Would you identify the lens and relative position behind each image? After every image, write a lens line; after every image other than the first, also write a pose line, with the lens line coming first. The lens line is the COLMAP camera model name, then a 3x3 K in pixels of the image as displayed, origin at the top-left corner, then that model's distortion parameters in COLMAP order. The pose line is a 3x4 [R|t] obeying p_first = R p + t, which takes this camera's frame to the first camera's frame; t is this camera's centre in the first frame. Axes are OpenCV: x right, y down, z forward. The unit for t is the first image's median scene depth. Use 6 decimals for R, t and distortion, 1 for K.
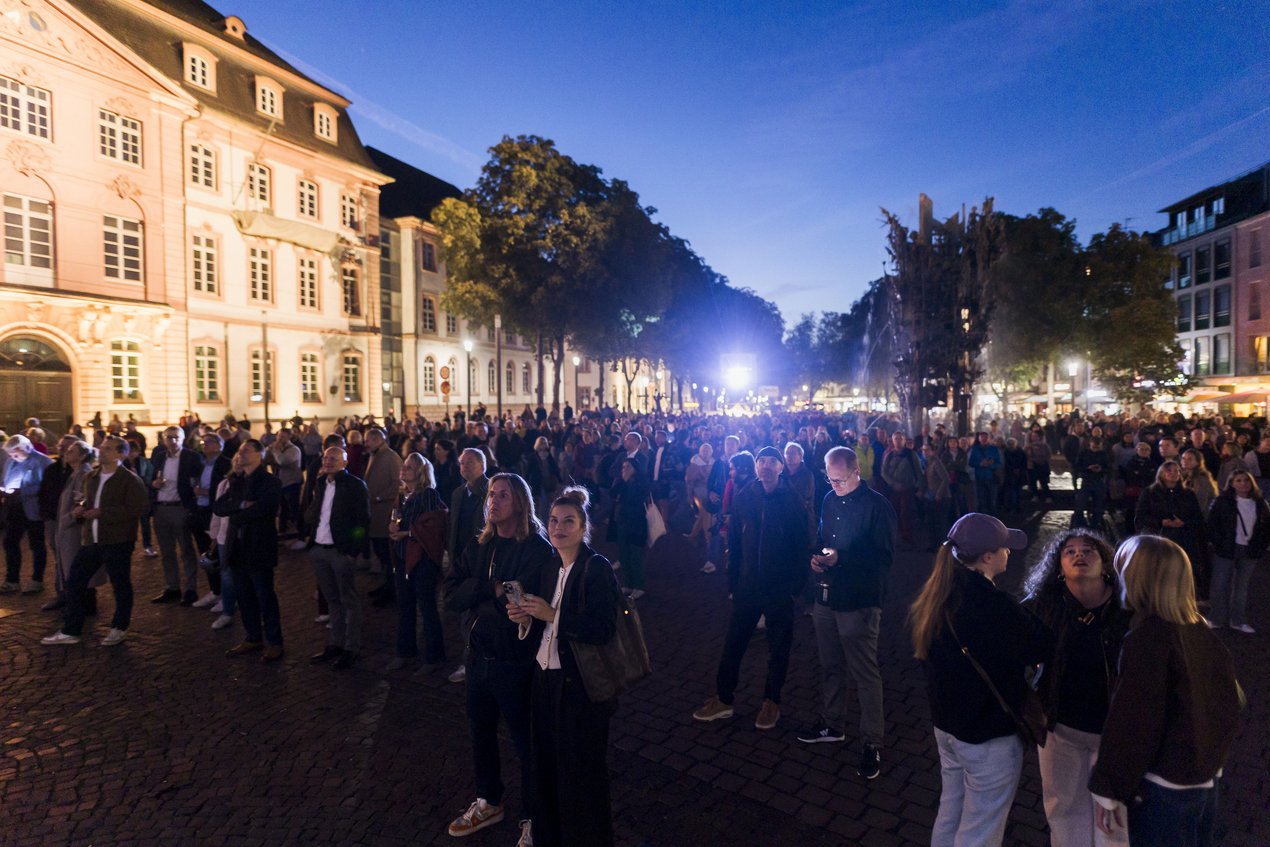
lens RADIAL K [[700.7, 0, 635.0], [0, 700.7, 423.5], [0, 0, 1]] dist [-0.002089, -0.000818]
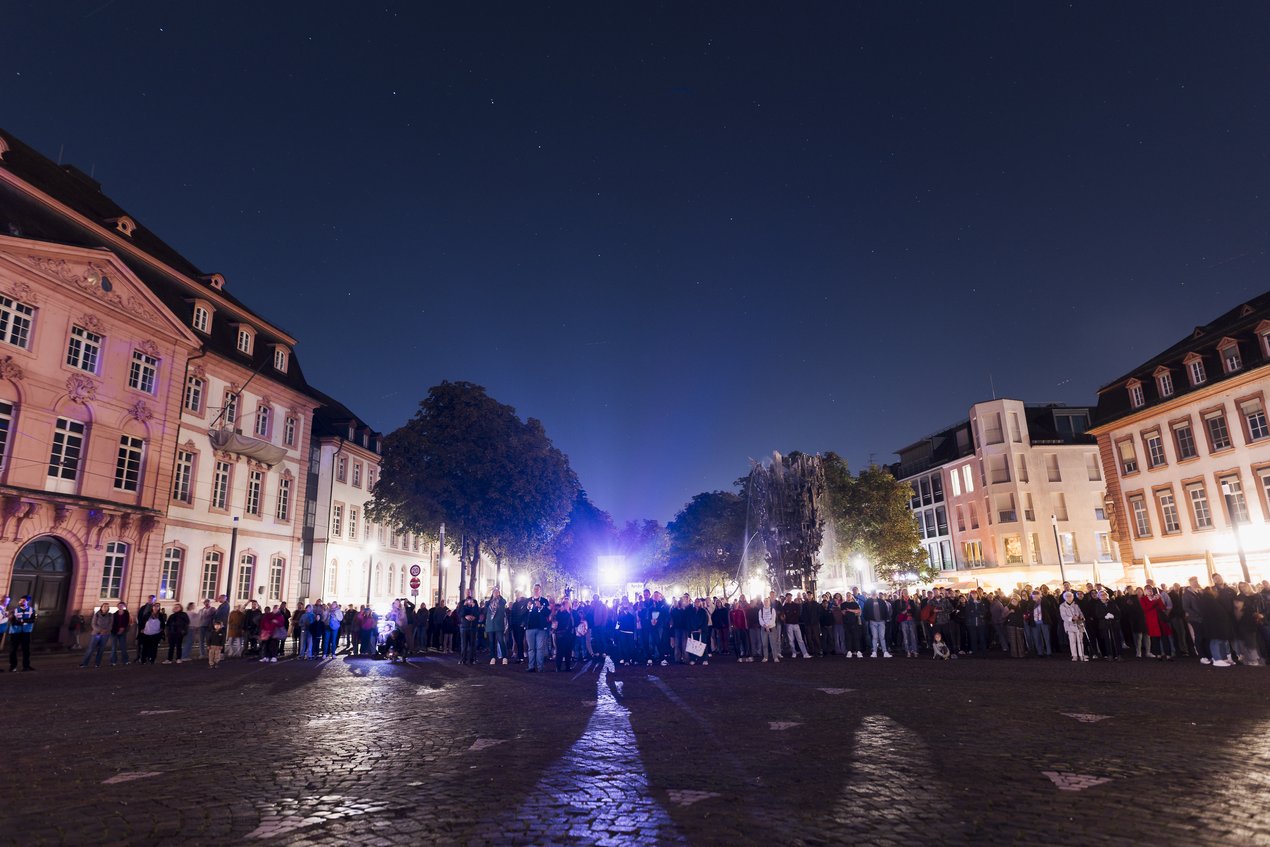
lens RADIAL K [[690.2, 0, 635.0], [0, 690.2, 423.5], [0, 0, 1]] dist [-0.001705, -0.000413]
pose [[0.960595, 0.048831, 0.273629, -0.201080], [0.032198, 0.958271, -0.284043, 0.028449], [-0.276081, 0.281661, 0.918938, -0.227412]]
